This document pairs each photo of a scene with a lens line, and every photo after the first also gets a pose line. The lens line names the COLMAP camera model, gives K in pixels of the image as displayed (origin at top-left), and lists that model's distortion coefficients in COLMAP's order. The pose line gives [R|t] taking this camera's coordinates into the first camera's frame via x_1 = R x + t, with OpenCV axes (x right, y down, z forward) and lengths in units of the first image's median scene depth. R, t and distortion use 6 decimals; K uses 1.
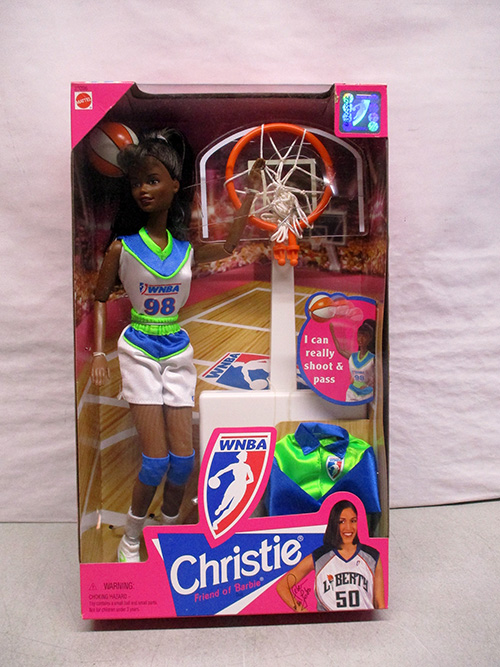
lens RADIAL K [[568.5, 0, 250.0], [0, 568.5, 333.5], [0, 0, 1]] dist [-0.008387, -0.008719]
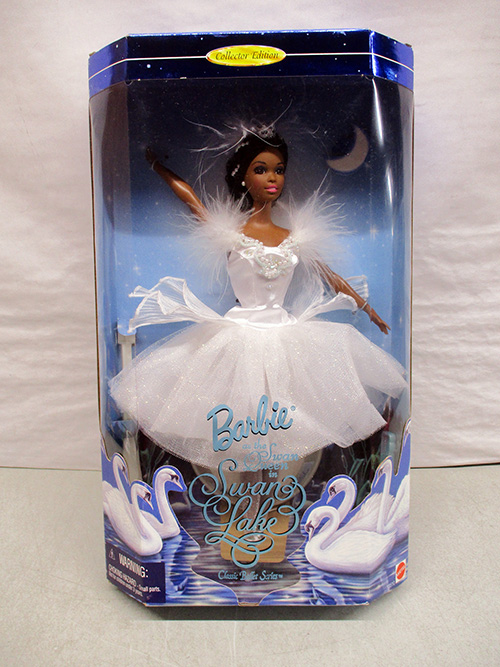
lens RADIAL K [[568.5, 0, 250.0], [0, 568.5, 333.5], [0, 0, 1]] dist [-0.008387, -0.008719]
pose [[0.995941, 0.016559, -0.088472, 0.079951], [-0.004480, 0.990833, 0.135019, -0.090260], [0.089897, -0.134075, 0.986885, -0.039566]]
